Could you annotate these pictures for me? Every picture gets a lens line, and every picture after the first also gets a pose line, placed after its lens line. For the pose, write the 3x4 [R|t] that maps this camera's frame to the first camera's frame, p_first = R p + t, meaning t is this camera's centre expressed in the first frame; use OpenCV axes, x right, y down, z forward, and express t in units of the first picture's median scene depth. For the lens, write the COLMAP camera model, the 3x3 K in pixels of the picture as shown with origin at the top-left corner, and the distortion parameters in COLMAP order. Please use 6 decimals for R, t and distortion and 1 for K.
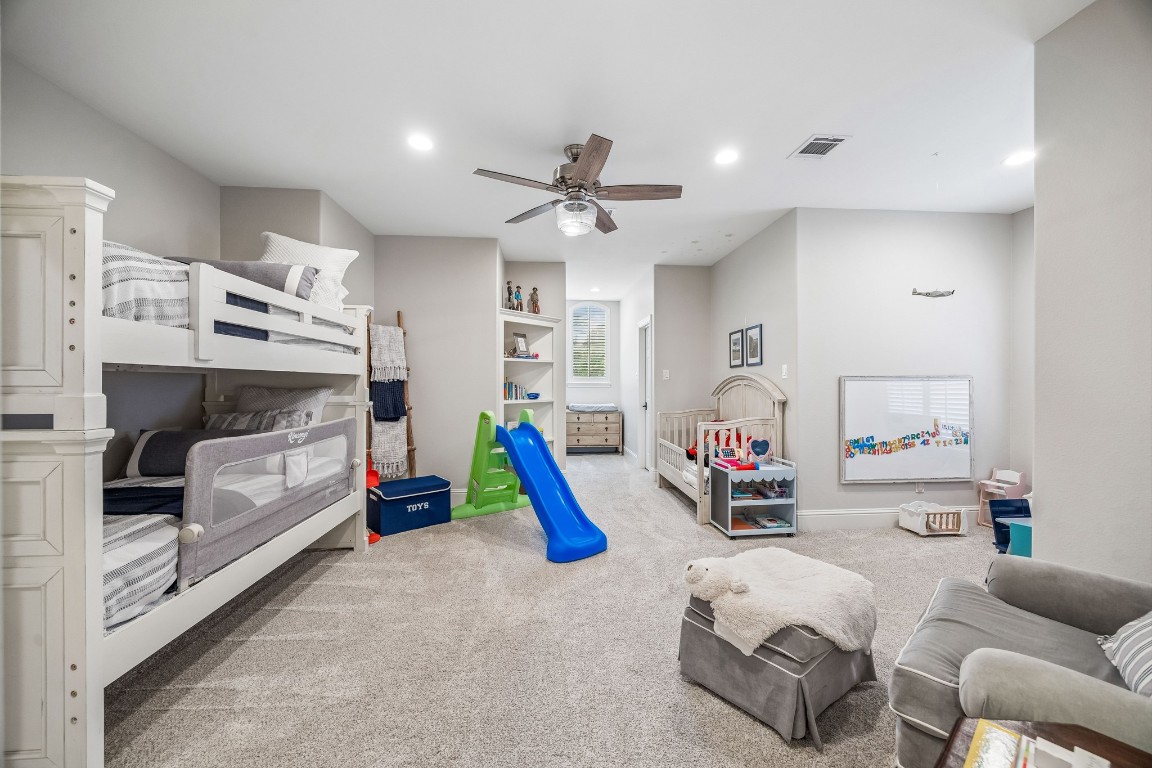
lens RADIAL K [[447.1, 0, 575.0], [0, 447.1, 382.5], [0, 0, 1]] dist [-0.001777, -0.000202]
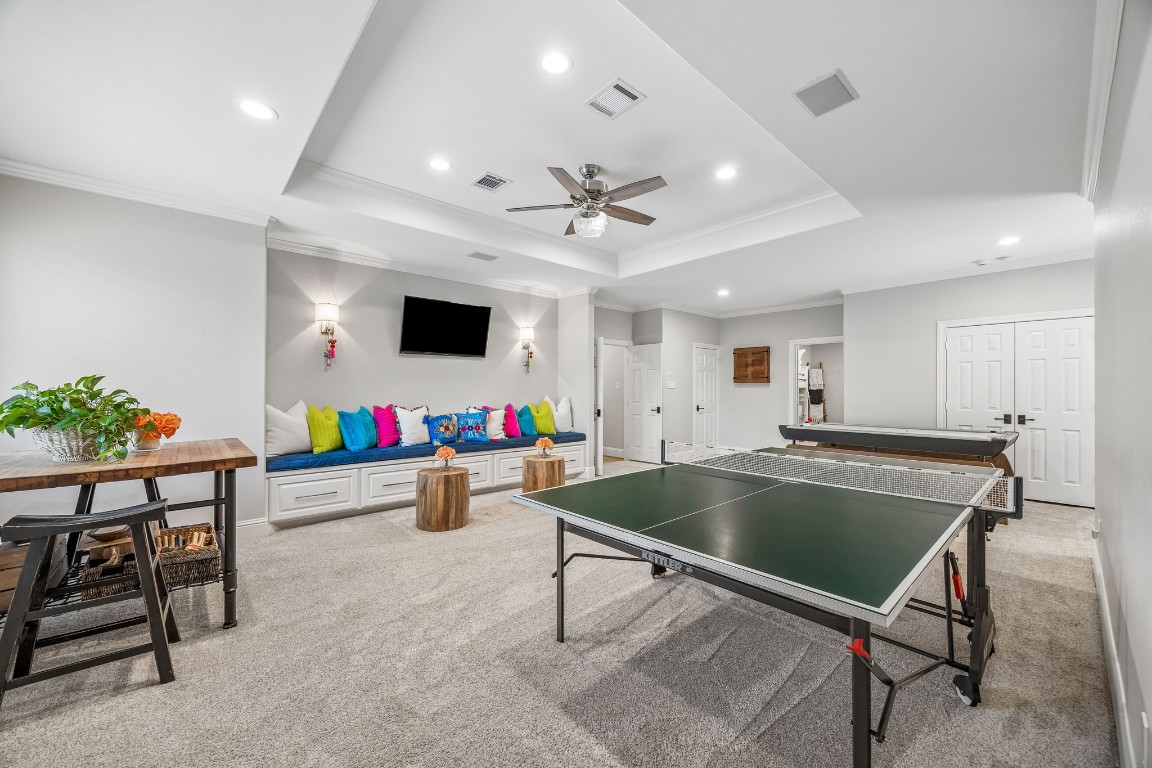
lens RADIAL K [[447.1, 0, 578.4], [0, 447.1, 383.8], [0, 0, 1]] dist [-0.001777, -0.000202]
pose [[0.615887, -0.000634, -0.787835, 0.847222], [-0.006265, 0.999964, -0.005703, -0.013525], [0.787810, 0.008449, 0.615861, -1.843357]]
